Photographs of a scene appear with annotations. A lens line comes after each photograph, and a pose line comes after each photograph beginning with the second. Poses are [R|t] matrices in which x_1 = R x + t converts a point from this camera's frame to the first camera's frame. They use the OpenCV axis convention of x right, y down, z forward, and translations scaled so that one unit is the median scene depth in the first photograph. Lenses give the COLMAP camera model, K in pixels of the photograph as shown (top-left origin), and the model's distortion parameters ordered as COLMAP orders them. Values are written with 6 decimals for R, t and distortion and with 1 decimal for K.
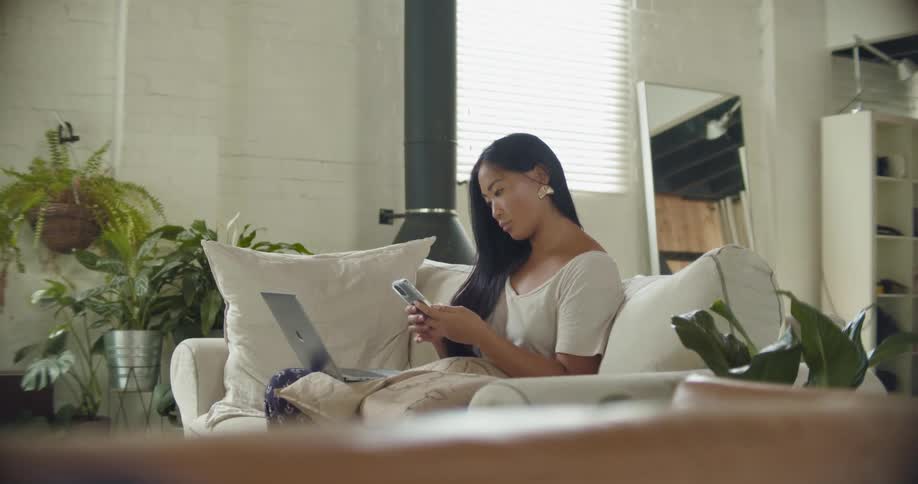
lens RADIAL K [[939.3, 0, 480.8], [0, 939.3, 251.5], [0, 0, 1]] dist [-0.155252, 0.117398]
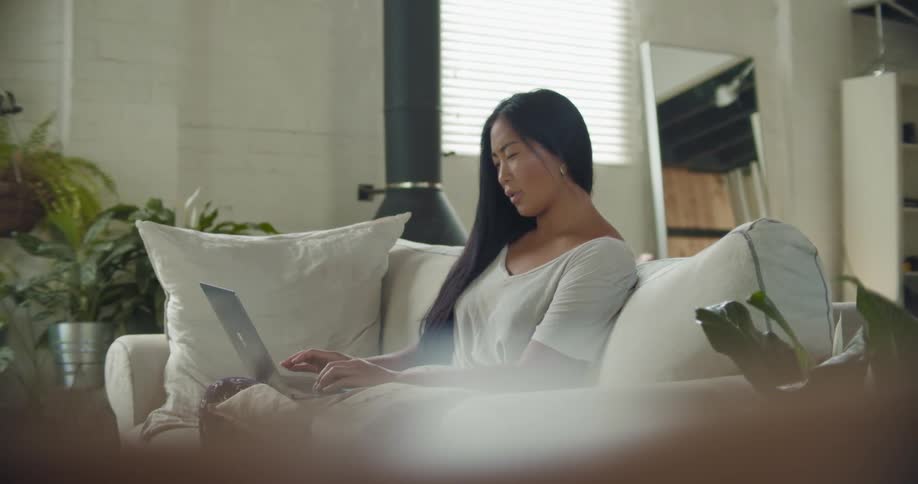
lens RADIAL K [[939.3, 0, 480.8], [0, 939.3, 251.5], [0, 0, 1]] dist [-0.155252, 0.117398]
pose [[0.999944, -0.010558, -0.000518, 0.011824], [0.010567, 0.999679, 0.023024, 0.000202], [0.000274, -0.023029, 0.999735, 0.108398]]
